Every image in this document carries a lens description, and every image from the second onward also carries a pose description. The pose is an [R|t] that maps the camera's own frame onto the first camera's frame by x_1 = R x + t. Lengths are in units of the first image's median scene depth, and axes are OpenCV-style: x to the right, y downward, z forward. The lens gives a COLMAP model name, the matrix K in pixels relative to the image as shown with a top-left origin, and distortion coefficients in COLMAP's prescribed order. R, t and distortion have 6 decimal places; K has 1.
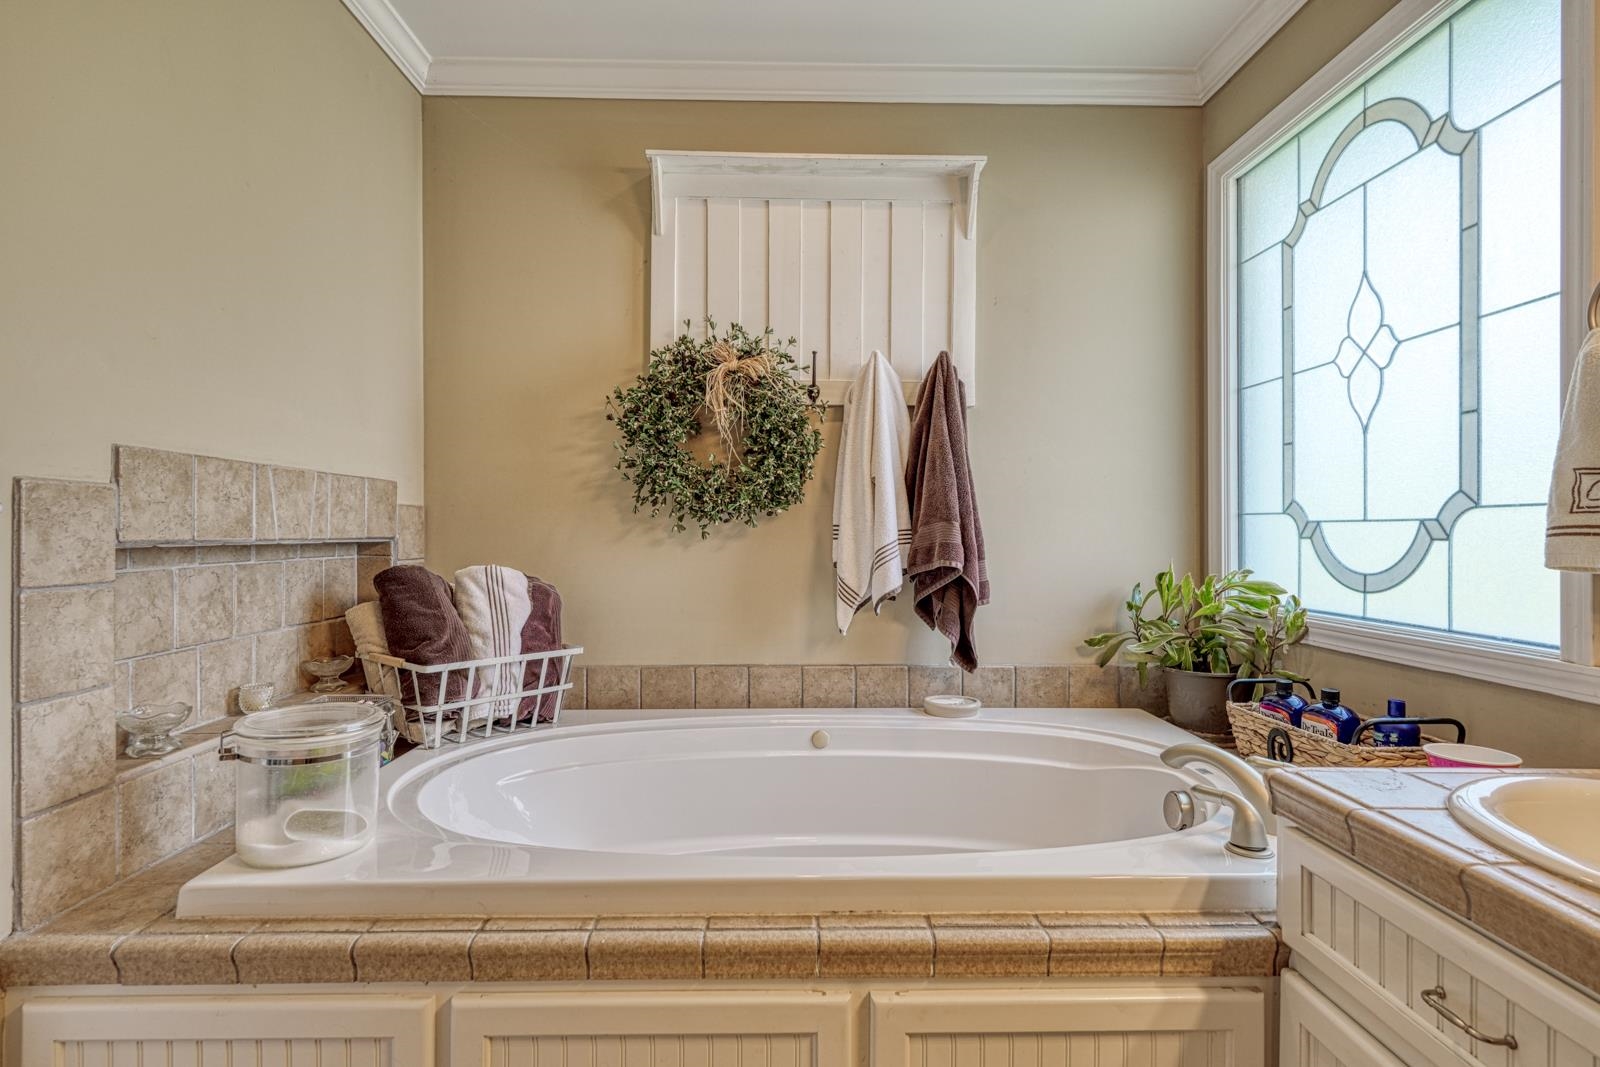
lens RADIAL K [[776.4, 0, 800.0], [0, 776.4, 533.5], [0, 0, 1]] dist [0.001879, 0.000660]
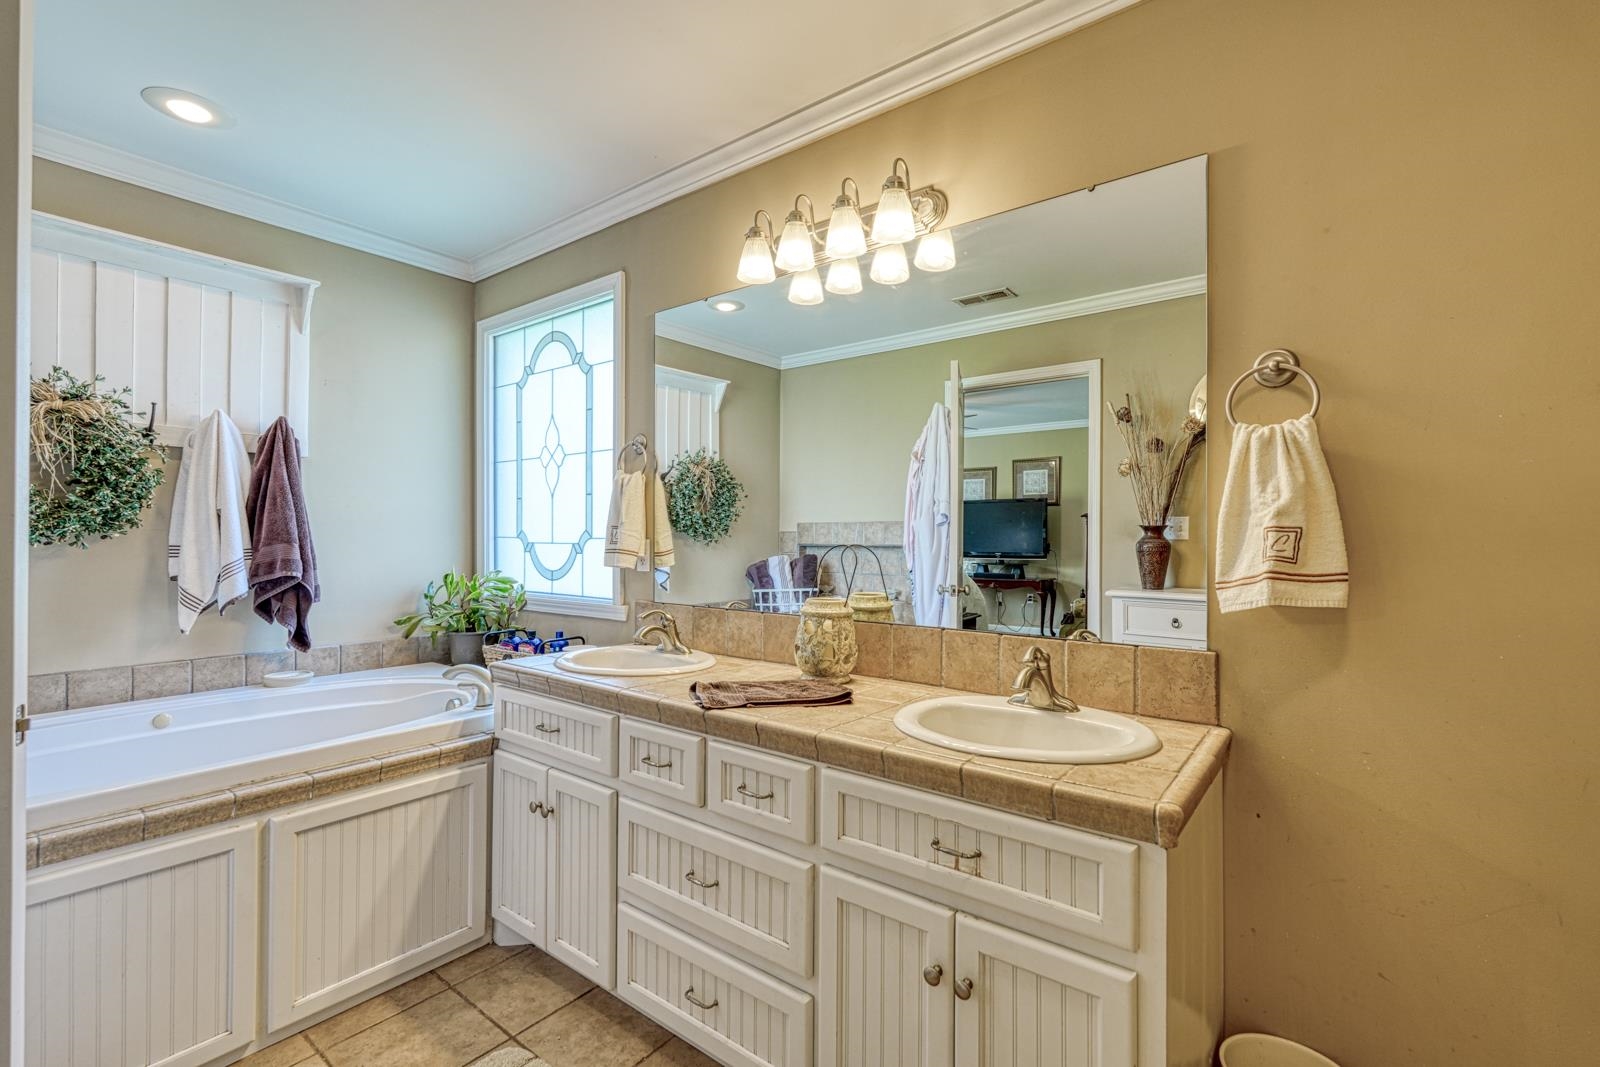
lens RADIAL K [[704.9, 0, 802.9], [0, 704.9, 532.4], [0, 0, 1]] dist [0.000317, 0.000649]
pose [[0.630715, 0.004987, 0.775999, -0.200583], [-0.000333, 0.999981, -0.006156, -0.026590], [-0.776015, 0.003625, 0.630704, -0.488833]]
